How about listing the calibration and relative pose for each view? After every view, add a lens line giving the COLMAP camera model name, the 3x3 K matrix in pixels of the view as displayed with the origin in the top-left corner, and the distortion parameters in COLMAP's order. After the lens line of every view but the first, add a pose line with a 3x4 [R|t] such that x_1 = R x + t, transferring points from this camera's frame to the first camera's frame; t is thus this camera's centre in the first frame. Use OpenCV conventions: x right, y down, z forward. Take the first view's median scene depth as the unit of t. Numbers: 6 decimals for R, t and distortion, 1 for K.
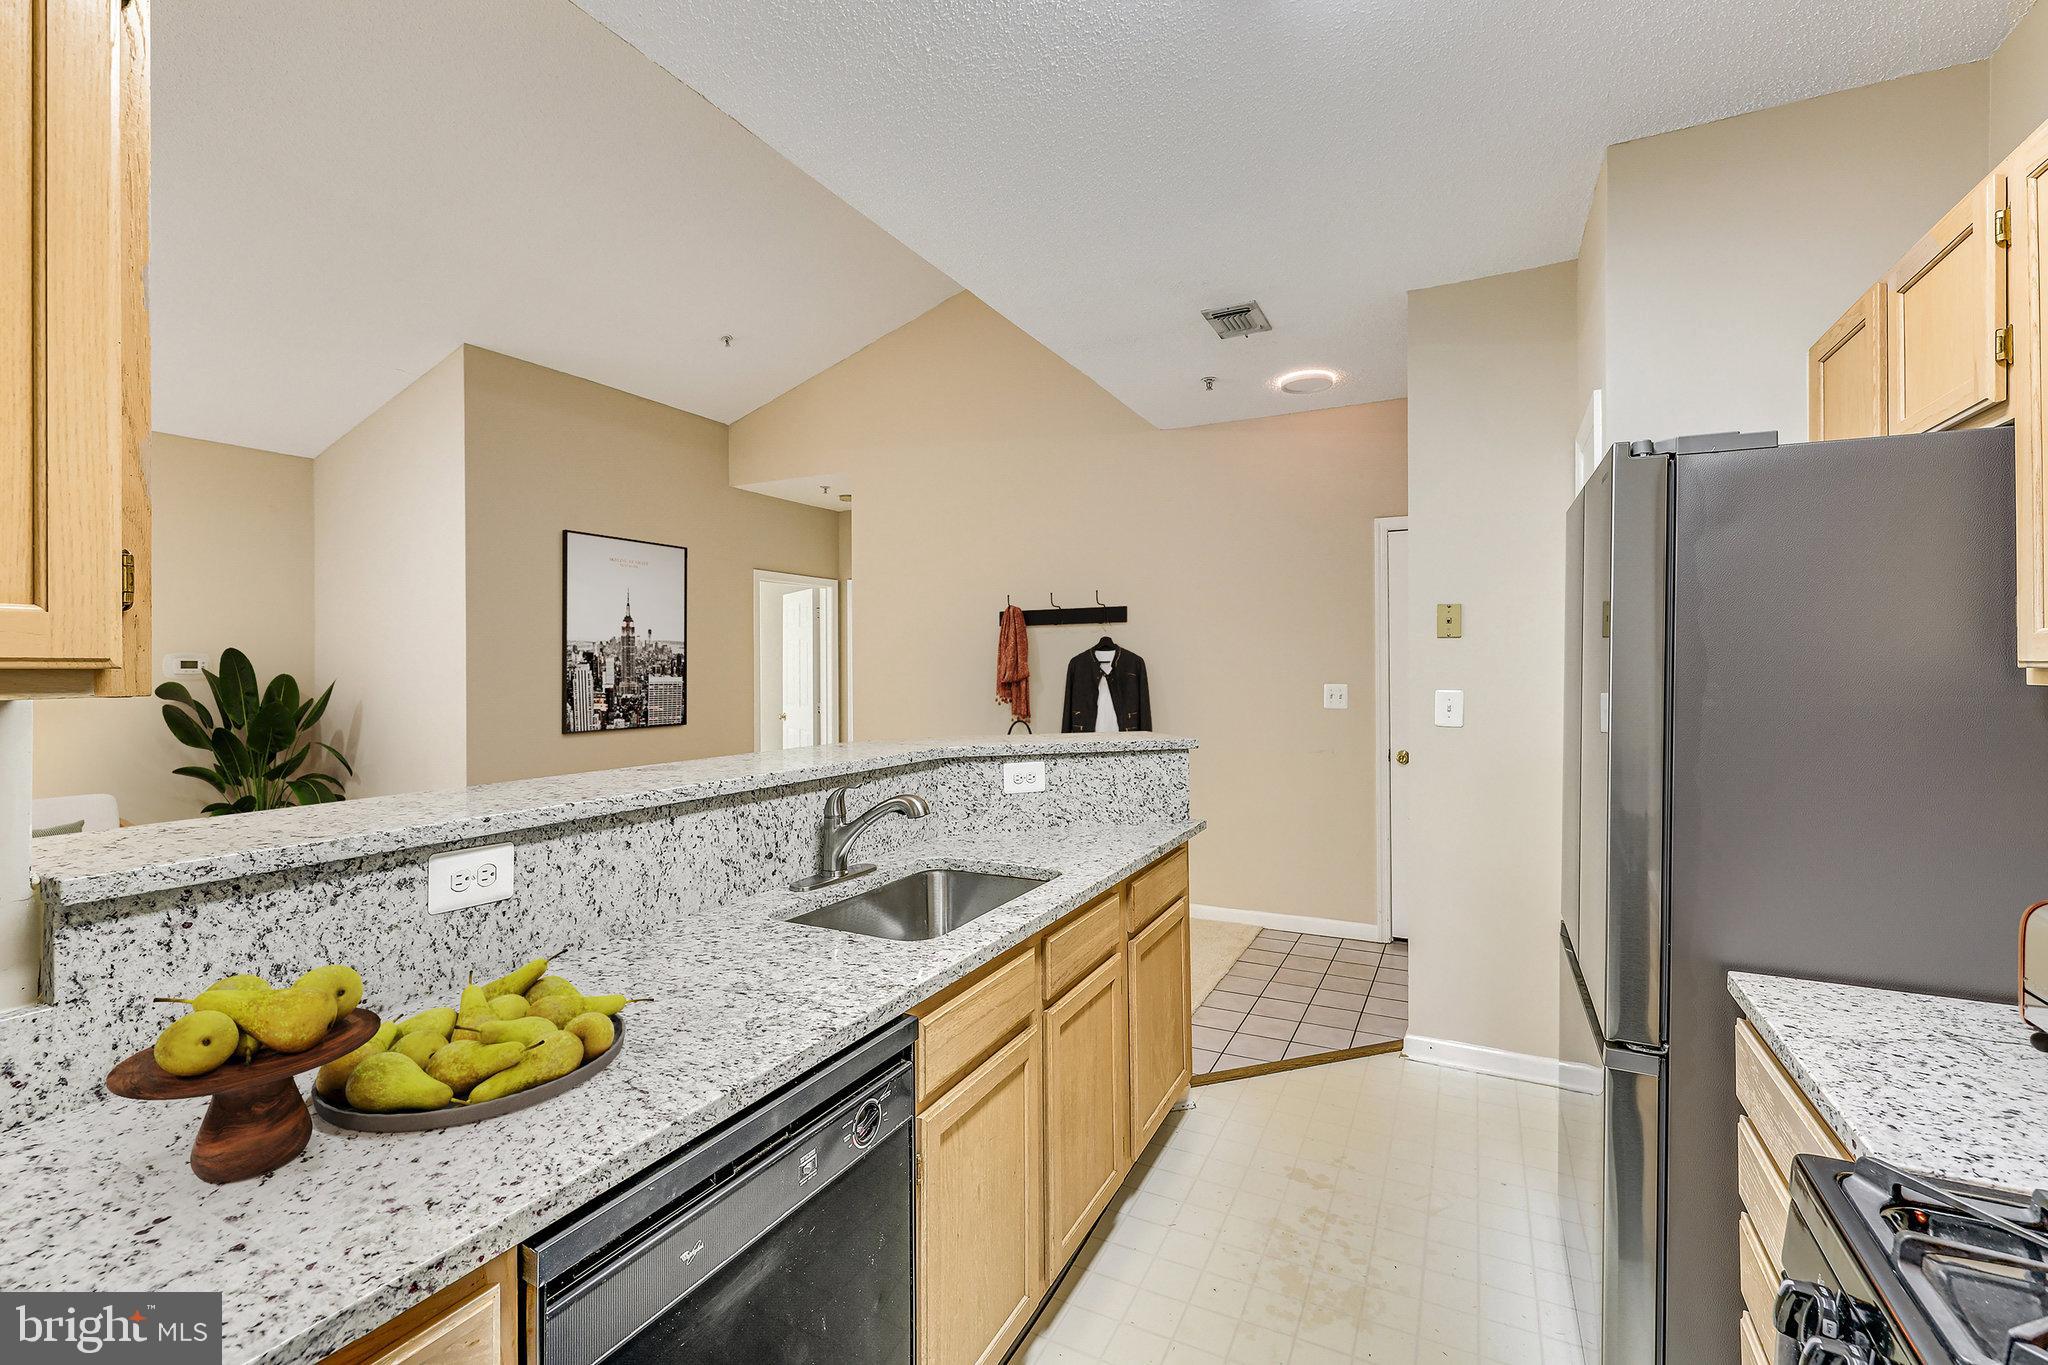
lens RADIAL K [[891.6, 0, 1026.5], [0, 891.6, 675.5], [0, 0, 1]] dist [0.002587, 0.000773]
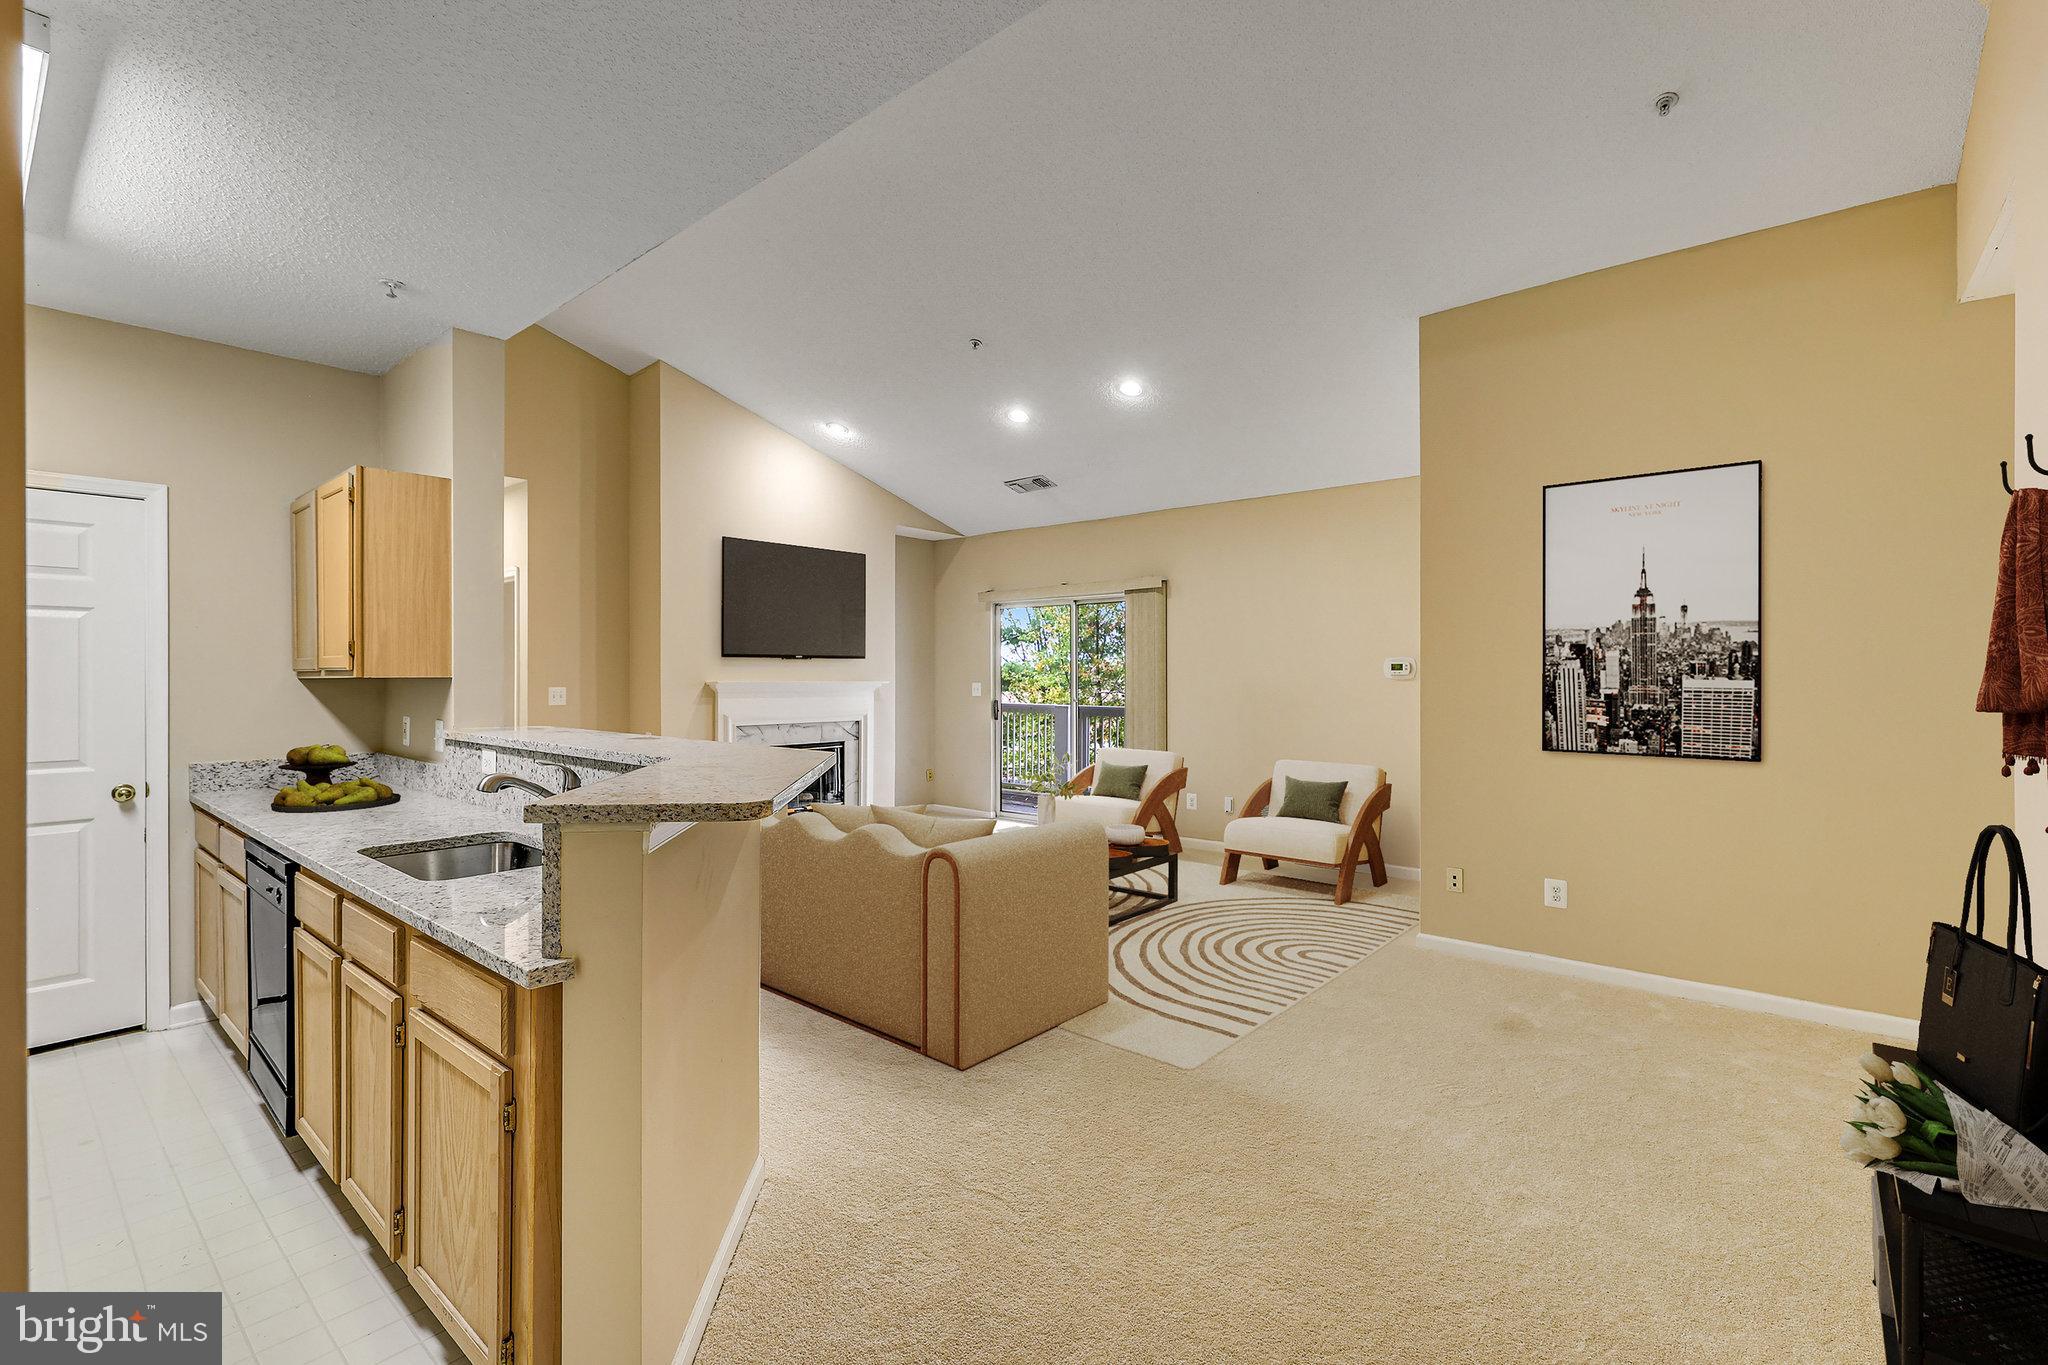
lens RADIAL K [[891.6, 0, 1026.5], [0, 891.6, 675.5], [0, 0, 1]] dist [0.002587, 0.000773]
pose [[-0.226342, 0.011859, -0.973976, 0.927770], [-0.003655, 0.999909, 0.013024, -0.022512], [0.974041, 0.006508, -0.226278, 2.043083]]
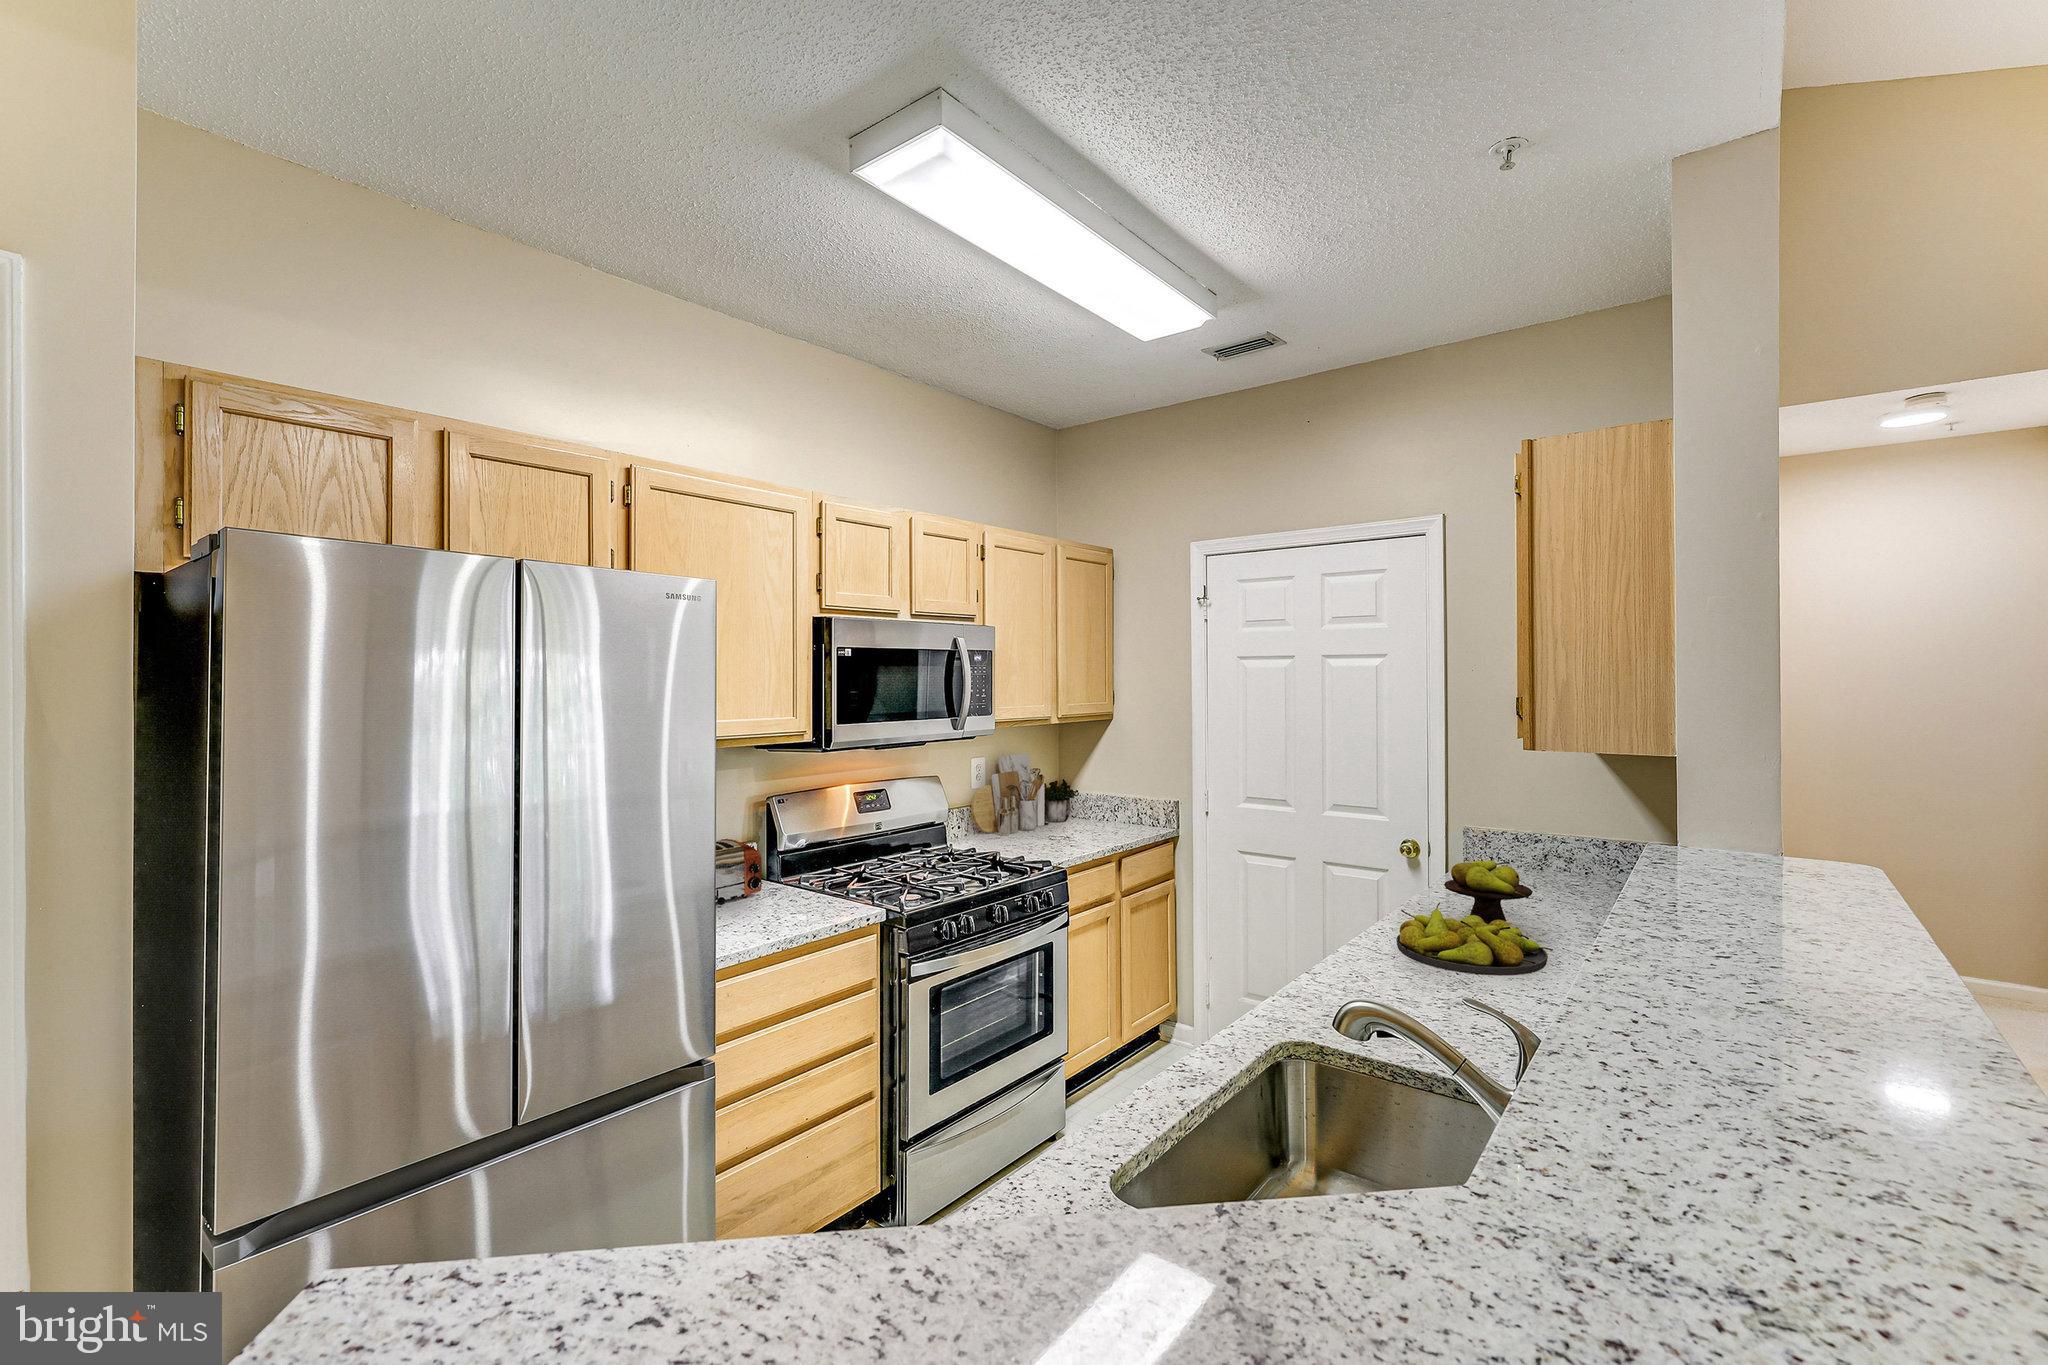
lens RADIAL K [[908.4, 0, 1018.5], [0, 908.4, 669.2], [0, 0, 1]] dist [-0.000131, 0.000006]
pose [[-0.979555, 0.015385, 0.200585, -0.024646], [0.015230, 0.999881, -0.002317, -0.103859], [-0.200597, 0.000786, -0.979673, 1.713267]]
